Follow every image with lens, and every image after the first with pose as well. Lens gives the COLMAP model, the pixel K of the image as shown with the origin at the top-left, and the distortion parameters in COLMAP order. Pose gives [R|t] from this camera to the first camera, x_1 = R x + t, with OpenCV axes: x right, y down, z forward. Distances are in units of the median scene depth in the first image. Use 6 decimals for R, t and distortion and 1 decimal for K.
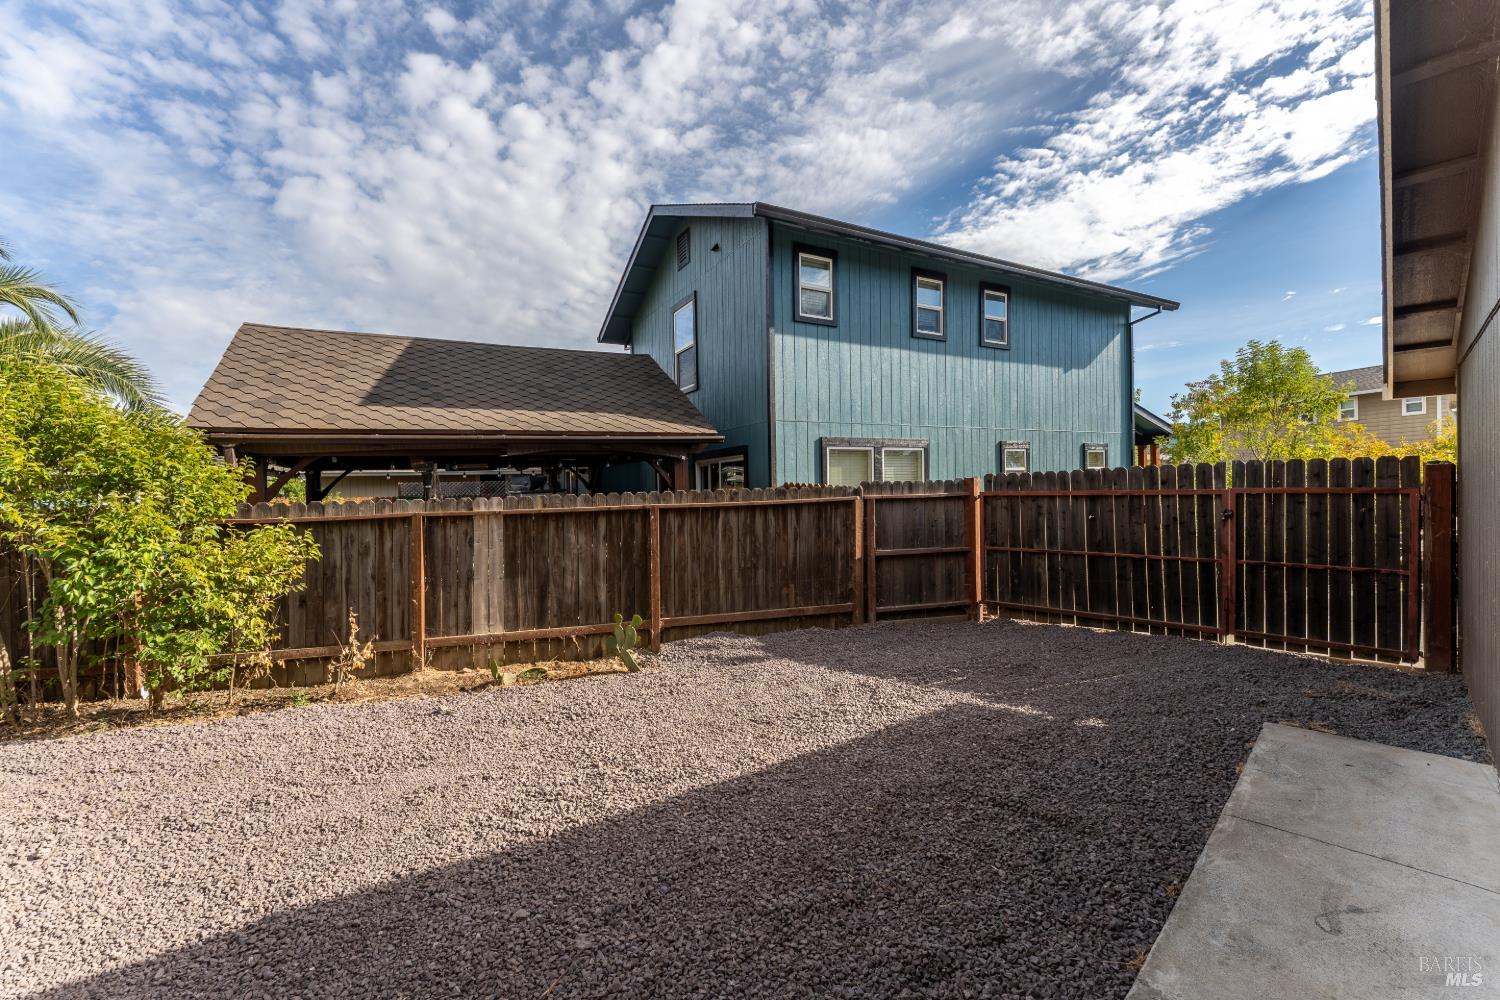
lens RADIAL K [[602.3, 0, 744.9], [0, 602.3, 504.3], [0, 0, 1]] dist [0.003825, -0.000045]
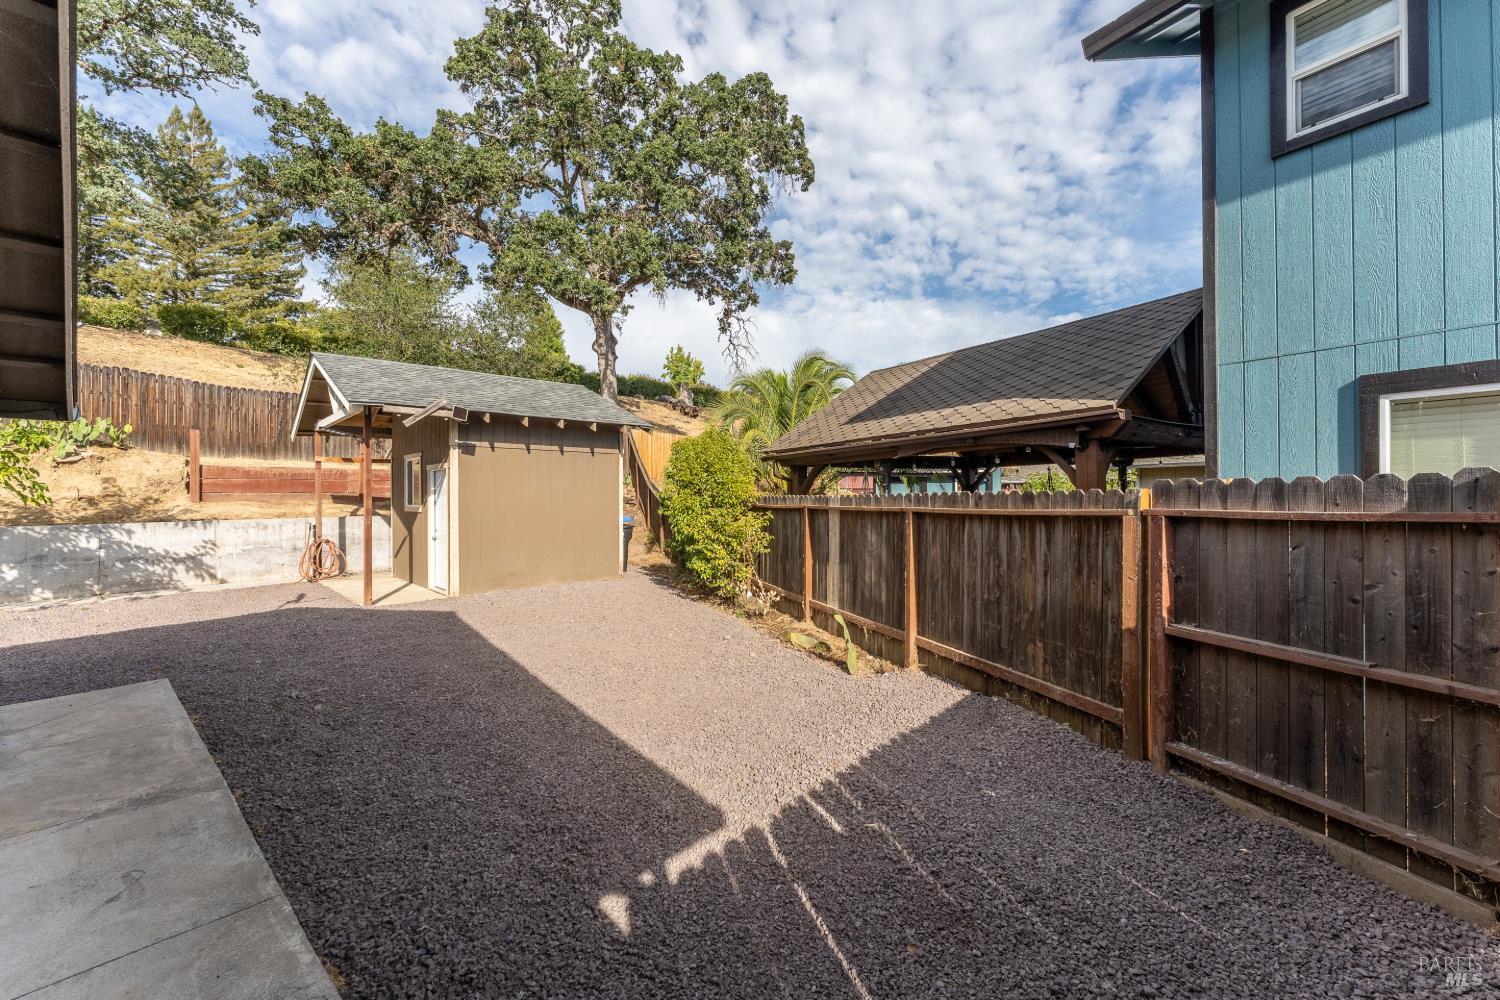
lens RADIAL K [[602.3, 0, 745.5], [0, 602.3, 486.5], [0, 0, 1]] dist [0.003825, -0.000045]
pose [[0.094710, 0.010312, -0.995451, 0.687420], [-0.010534, 0.999901, 0.009356, -0.034776], [0.995449, 0.009600, 0.094810, 0.633333]]
